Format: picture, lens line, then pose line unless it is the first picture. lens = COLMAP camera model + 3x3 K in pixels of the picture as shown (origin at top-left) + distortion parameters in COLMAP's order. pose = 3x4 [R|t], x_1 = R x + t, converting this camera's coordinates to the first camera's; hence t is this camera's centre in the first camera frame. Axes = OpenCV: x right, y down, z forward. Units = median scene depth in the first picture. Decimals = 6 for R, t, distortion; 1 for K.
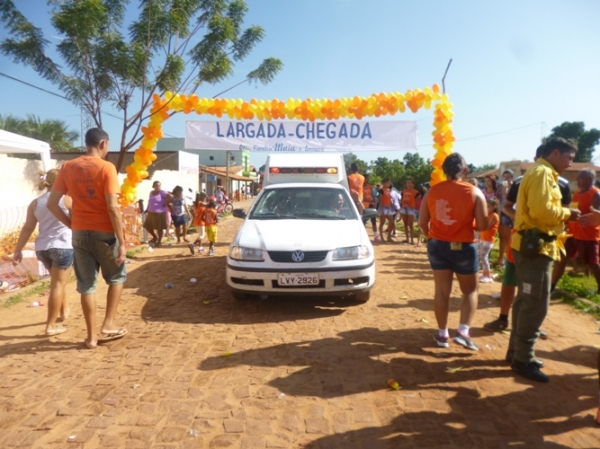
lens RADIAL K [[434.0, 0, 293.9], [0, 434.0, 228.8], [0, 0, 1]] dist [-0.057468, 0.008614]
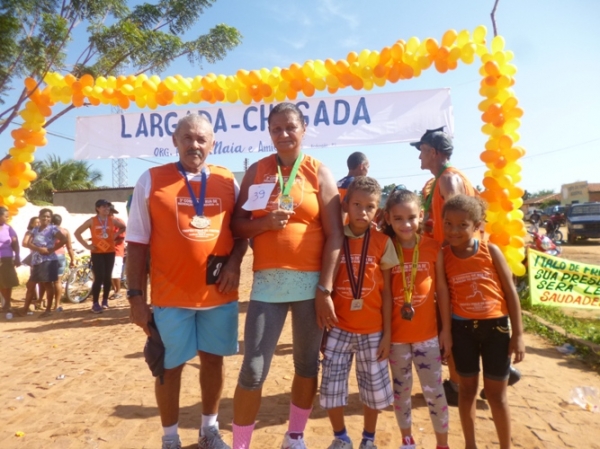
lens RADIAL K [[434.0, 0, 287.9], [0, 434.0, 226.8], [0, 0, 1]] dist [-0.057468, 0.008614]
pose [[0.992448, -0.035140, -0.117525, 0.131289], [0.024471, 0.995548, -0.091023, -0.021725], [0.120200, 0.087460, 0.988890, 0.424136]]
